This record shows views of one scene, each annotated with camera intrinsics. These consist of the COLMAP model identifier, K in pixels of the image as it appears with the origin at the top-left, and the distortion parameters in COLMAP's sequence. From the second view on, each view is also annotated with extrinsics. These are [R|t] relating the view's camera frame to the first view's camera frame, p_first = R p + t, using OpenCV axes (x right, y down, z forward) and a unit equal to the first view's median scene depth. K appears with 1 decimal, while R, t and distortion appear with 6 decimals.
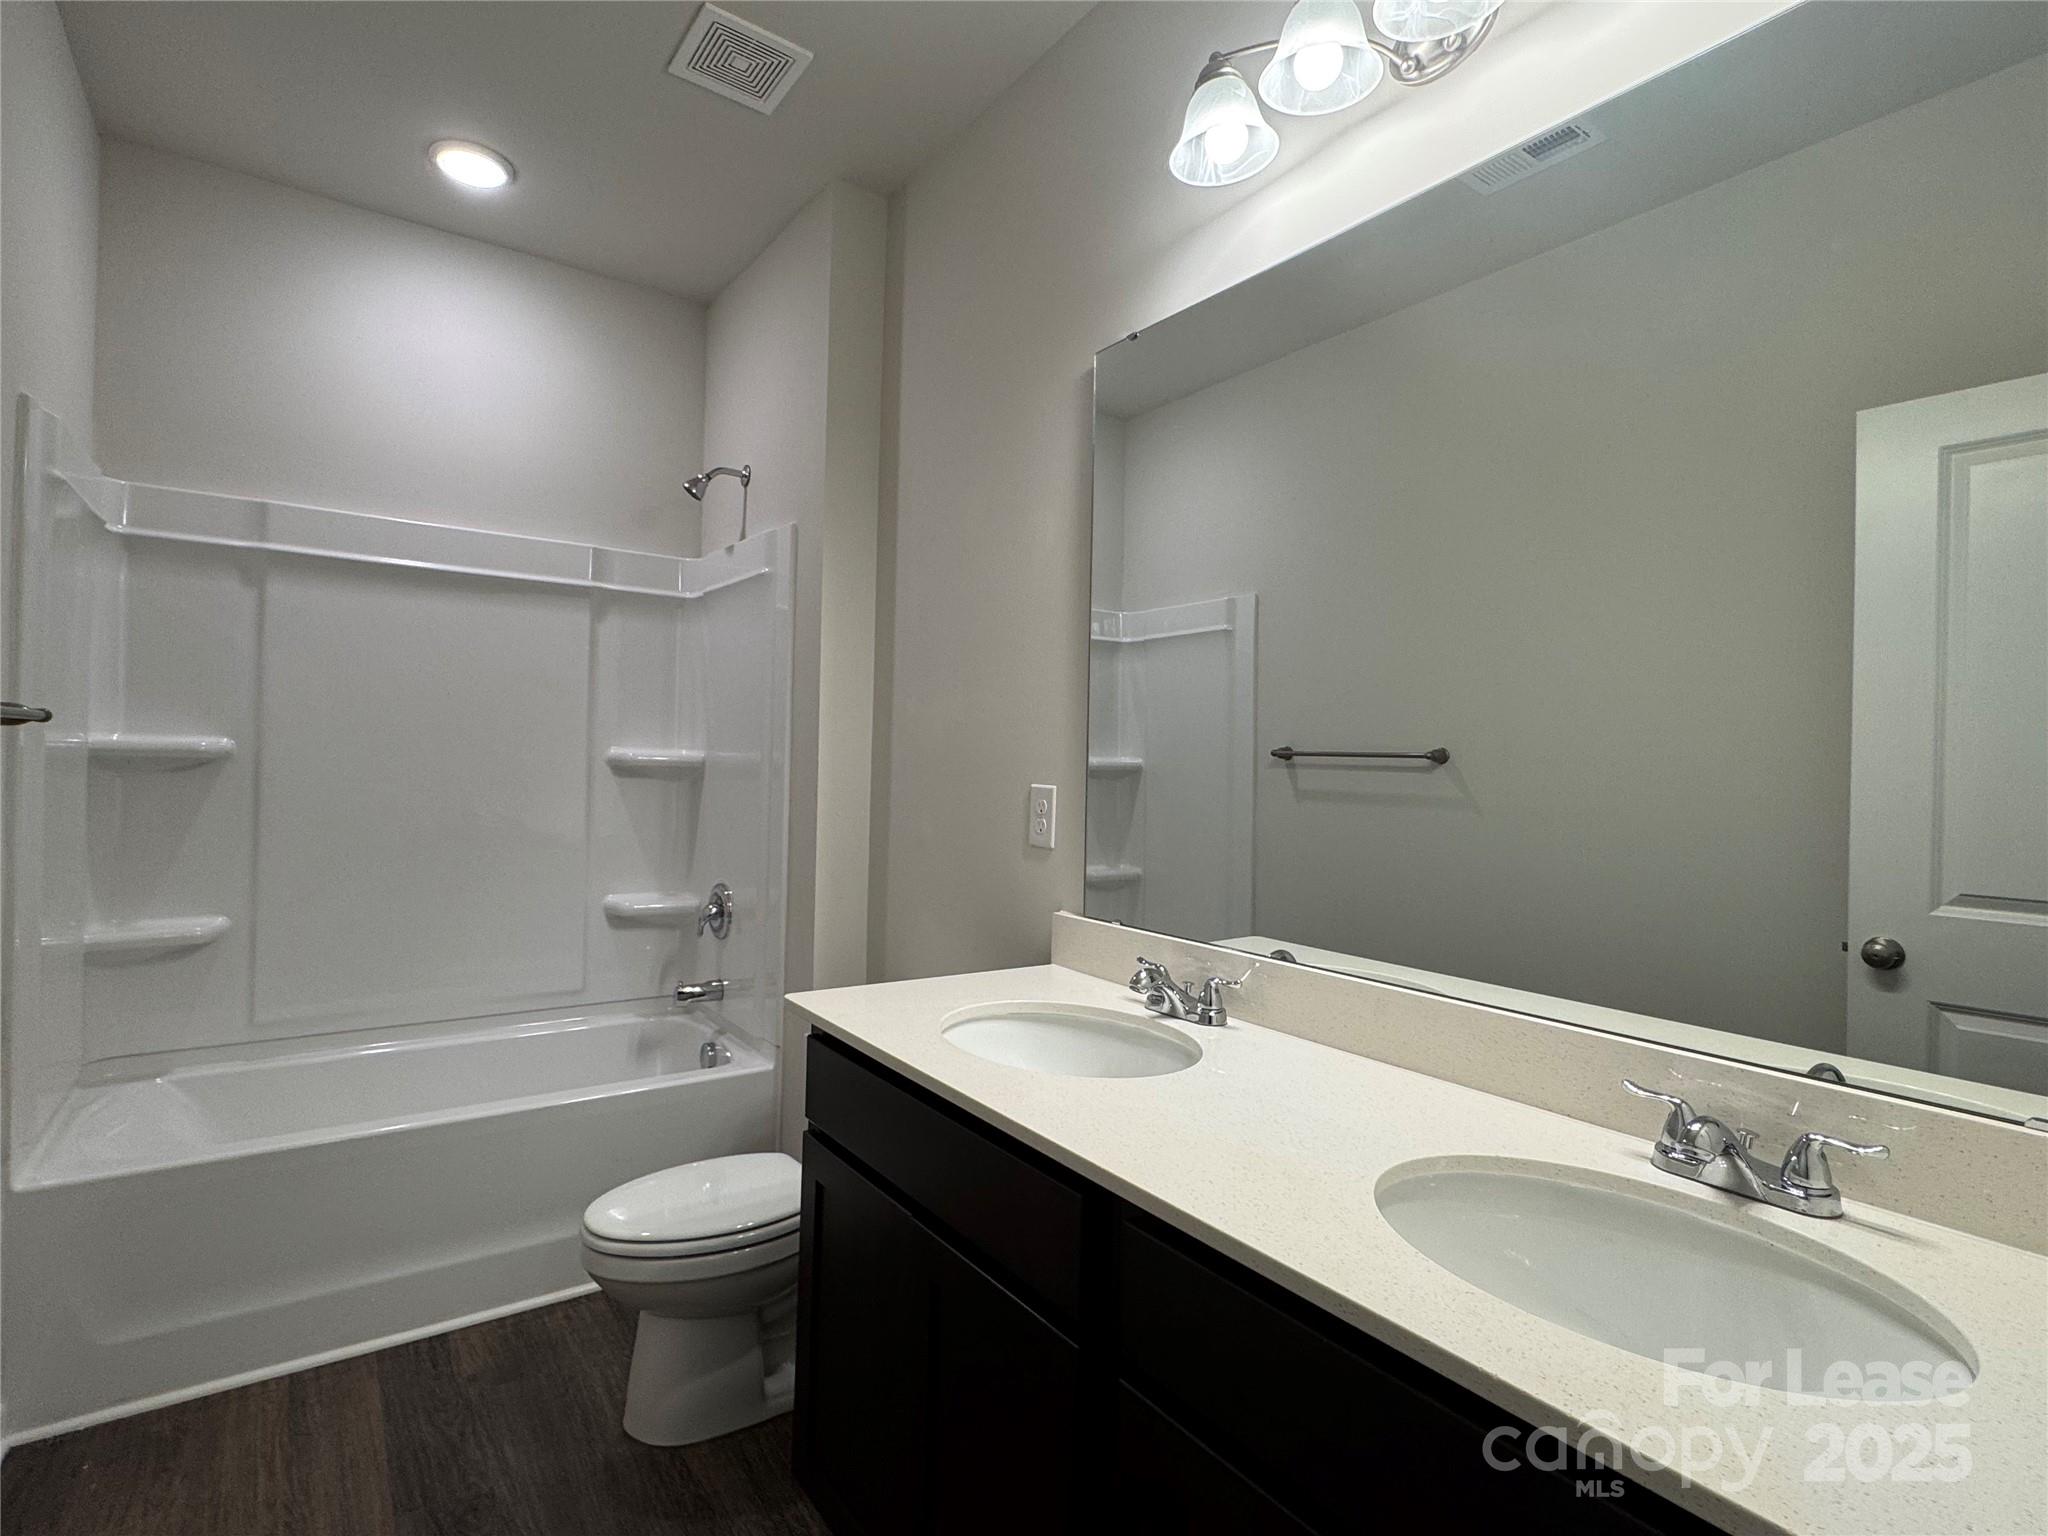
lens RADIAL K [[1000.7, 0, 1022.3], [0, 1000.7, 771.5], [0, 0, 1]] dist [-0.002074, 0.000500]
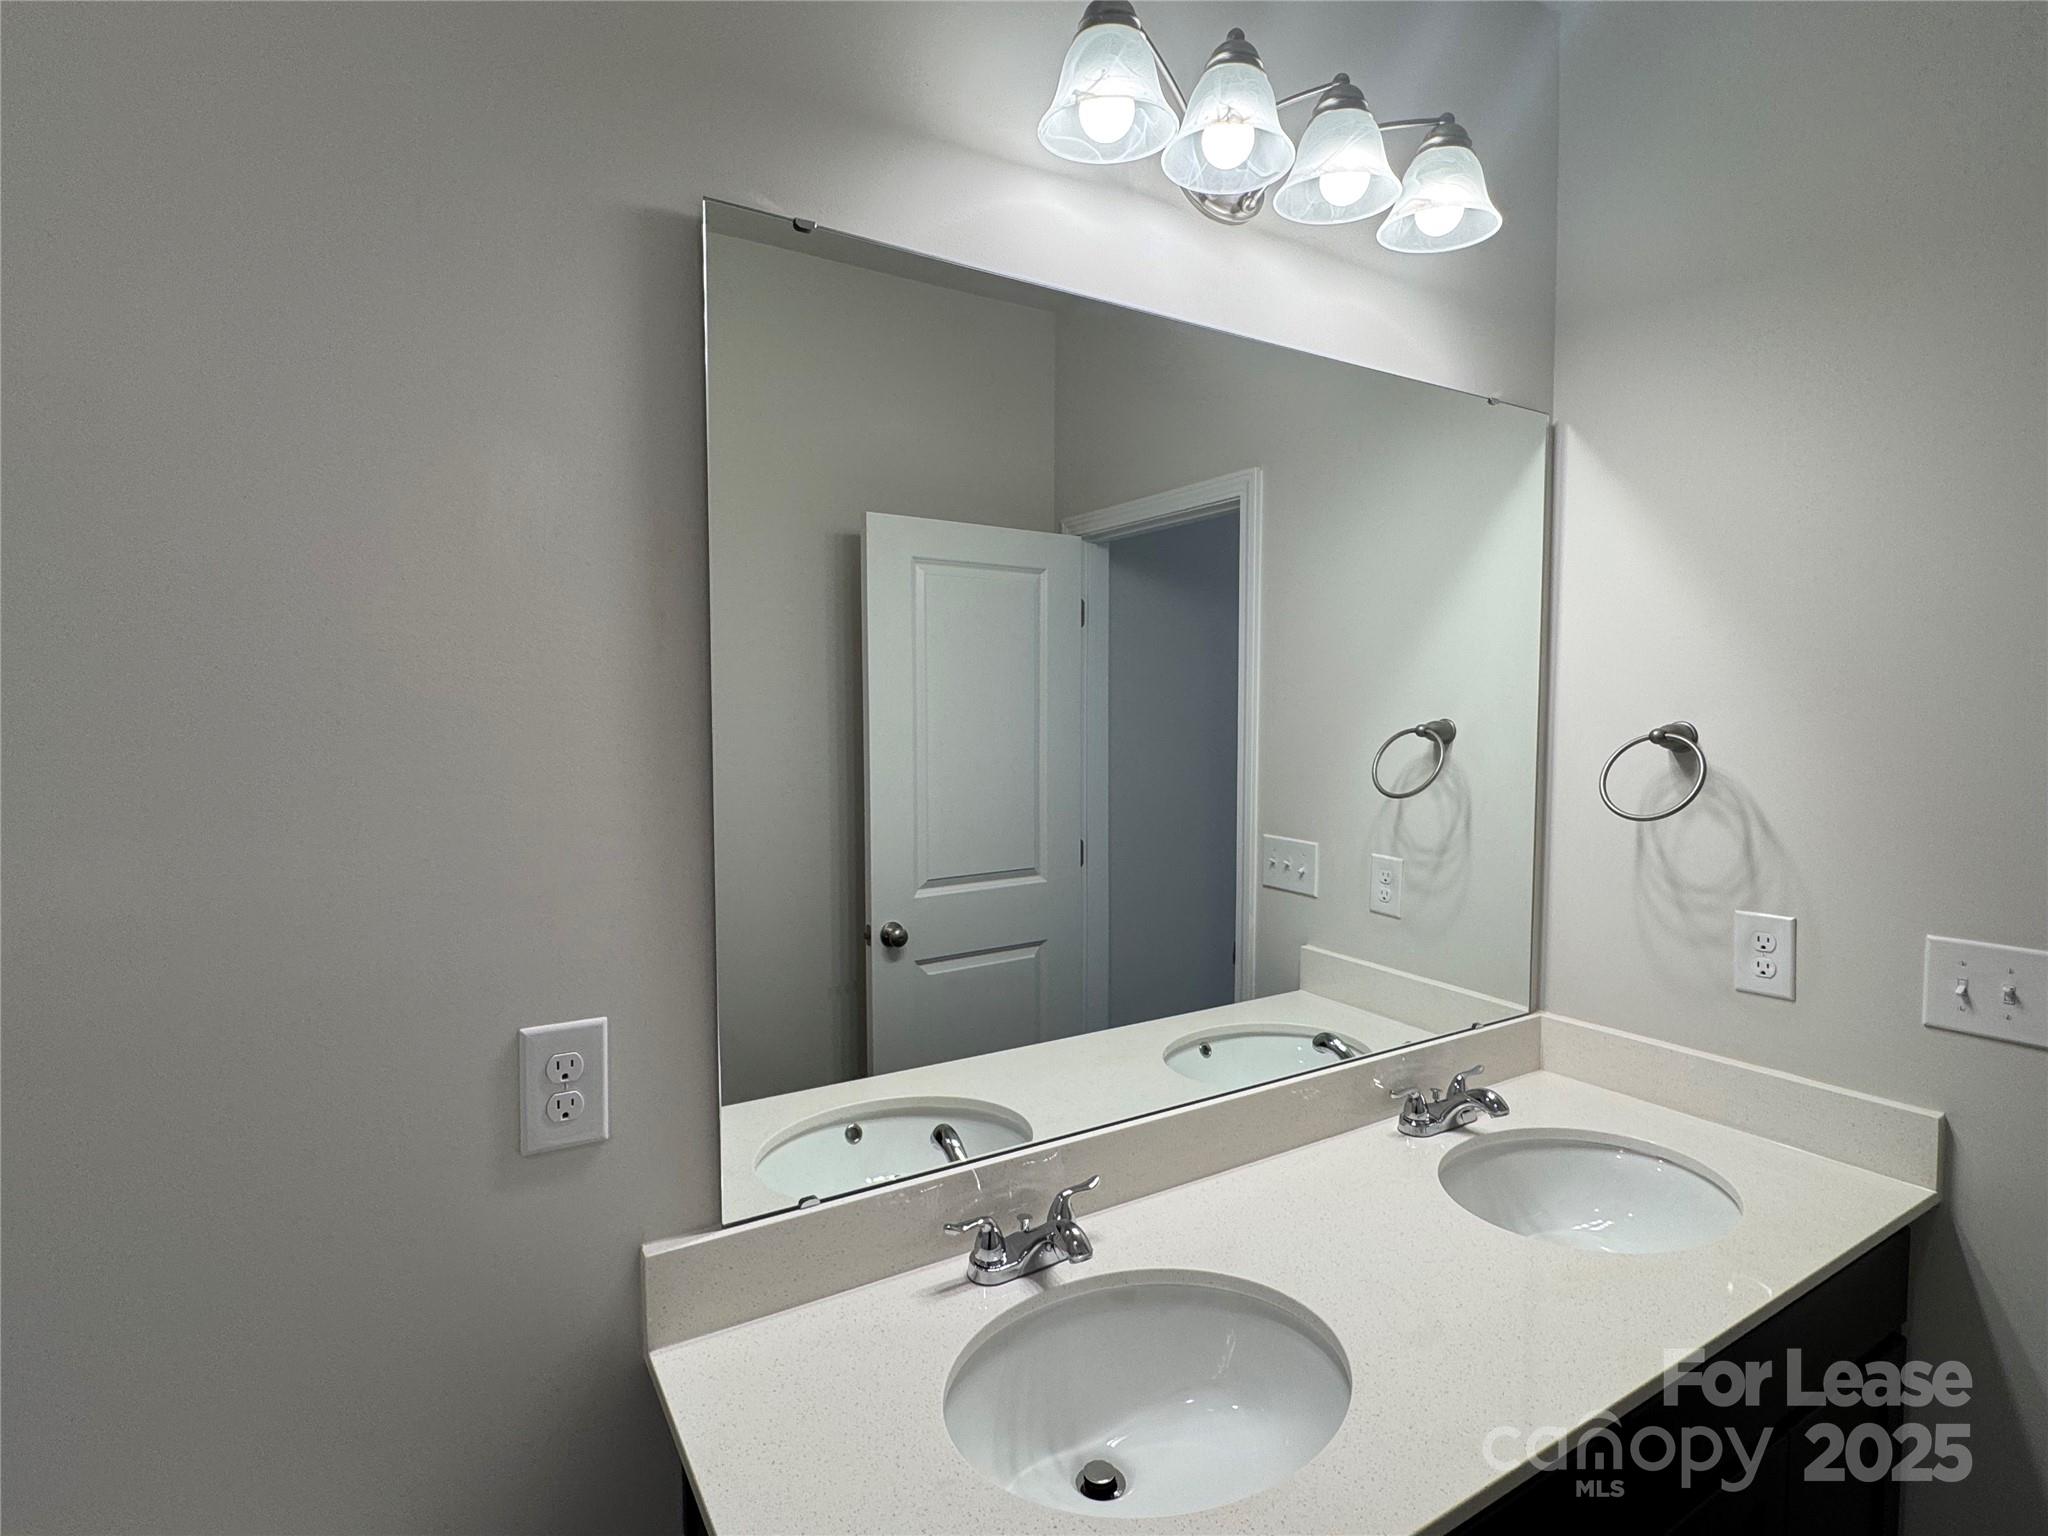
lens RADIAL K [[1000.7, 0, 1022.3], [0, 1000.7, 771.5], [0, 0, 1]] dist [-0.002074, 0.000500]
pose [[0.070368, -0.086391, 0.993773, -0.367971], [0.009819, 0.996254, 0.085911, -0.124819], [-0.997473, 0.003712, 0.070953, 0.625789]]
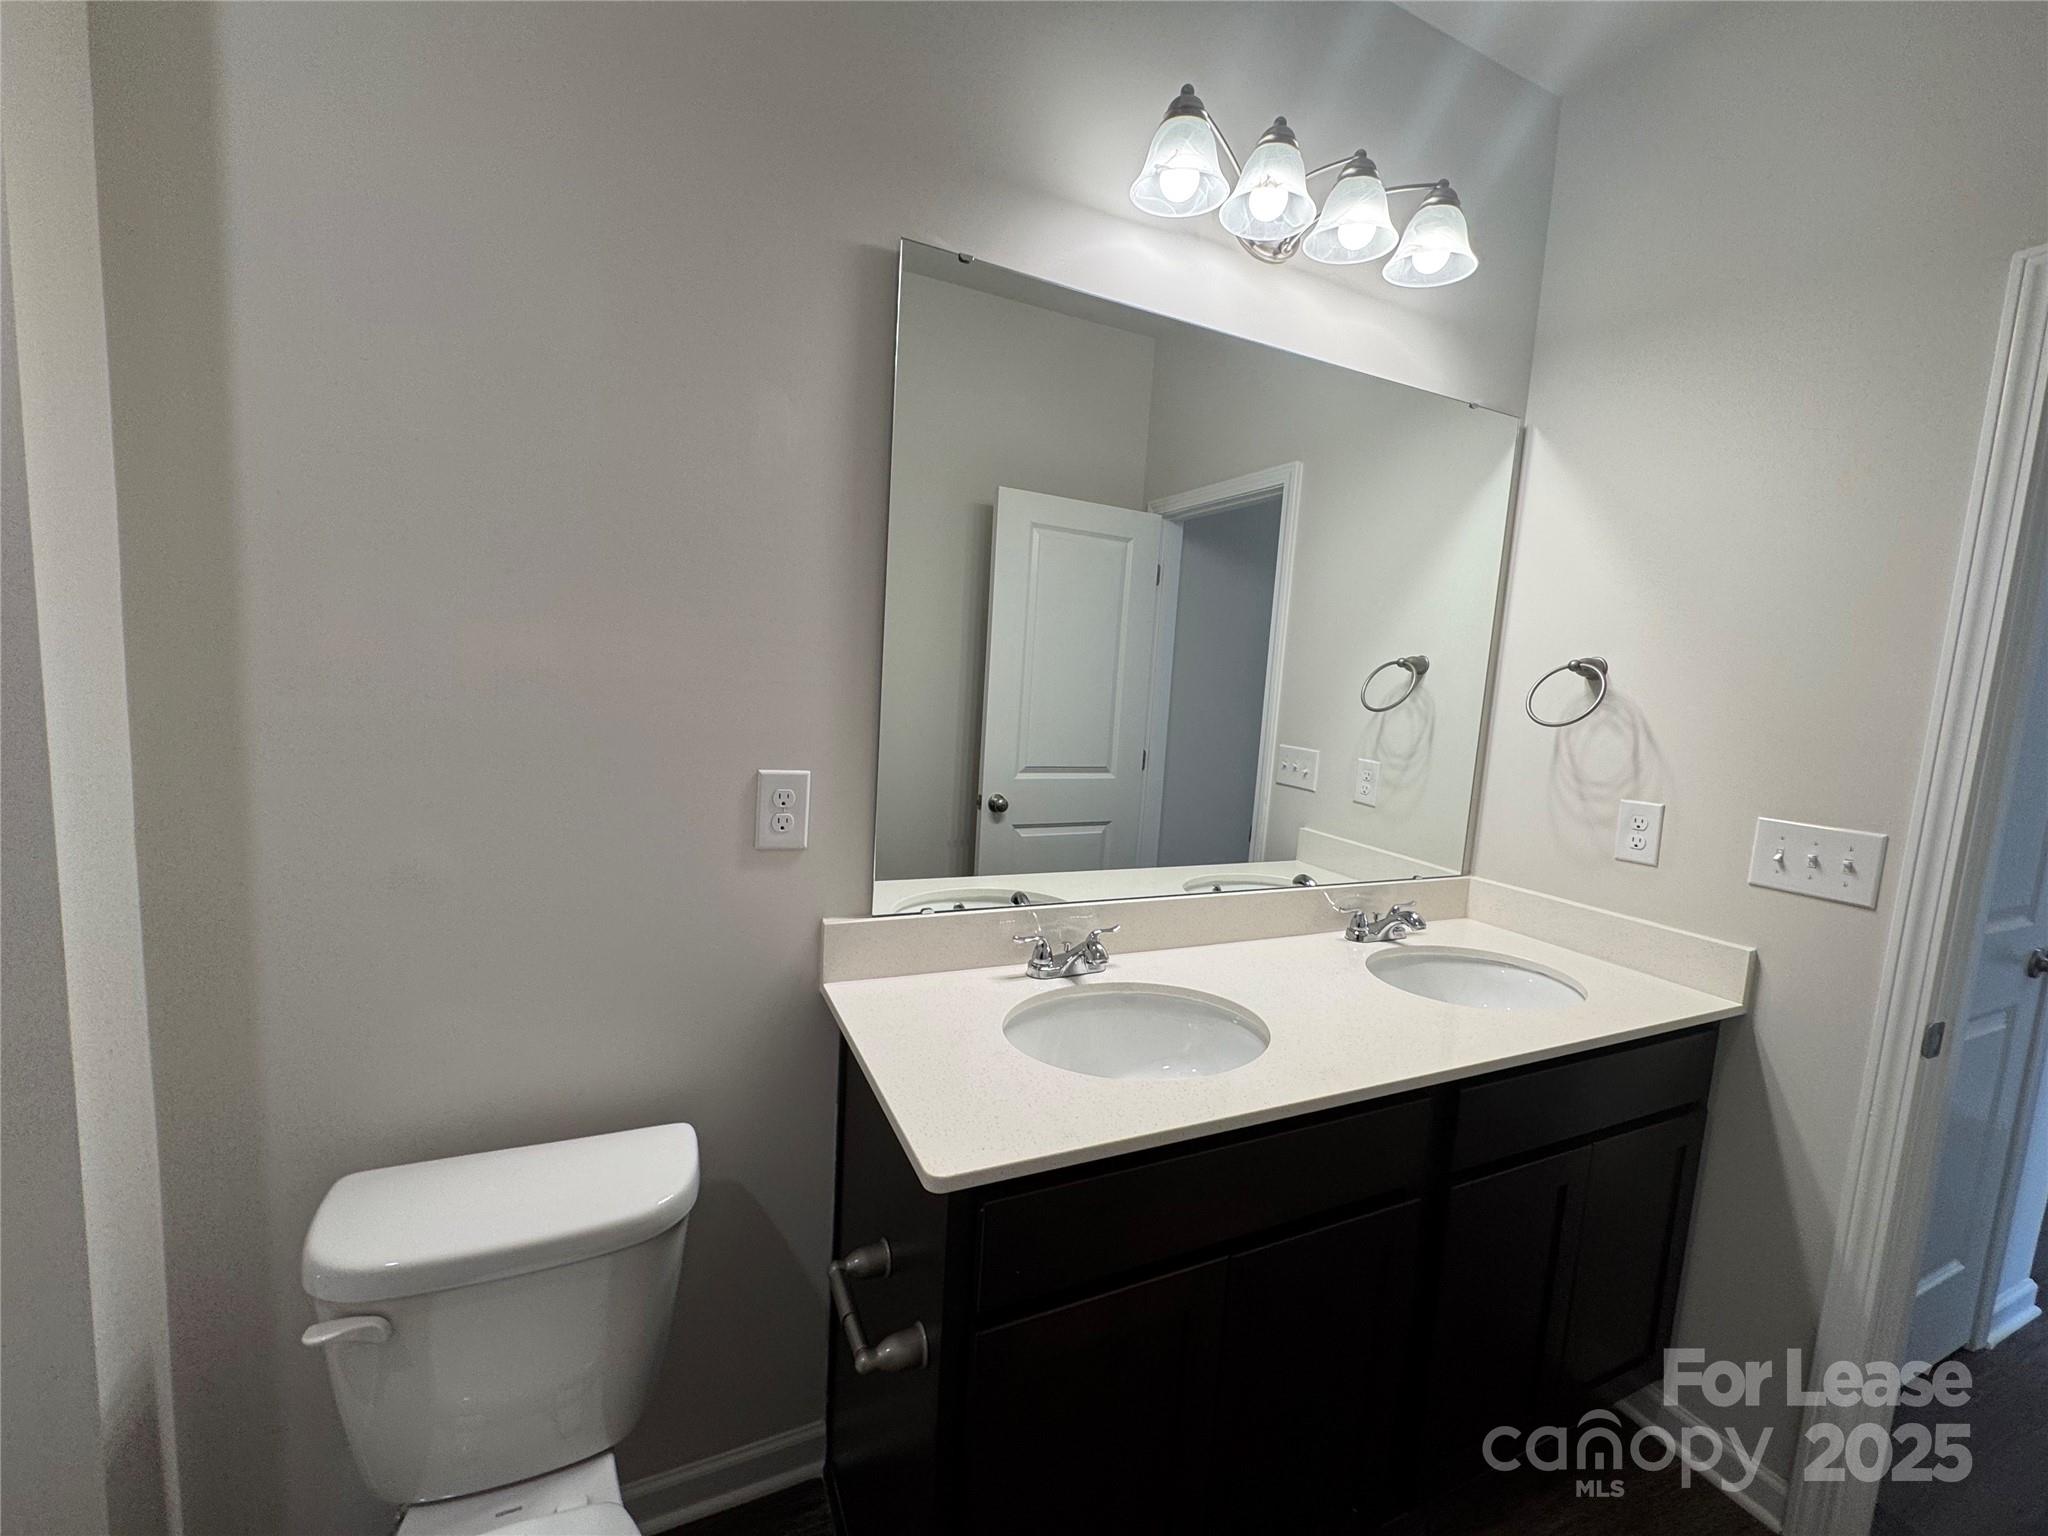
lens RADIAL K [[811.8, 0, 1028.5], [0, 811.8, 770.1], [0, 0, 1]] dist [0.001118, 0.000010]
pose [[0.181172, -0.126472, 0.975285, -0.472070], [-0.051011, 0.989153, 0.137747, -0.070416], [-0.982128, -0.074707, 0.172756, 0.594104]]
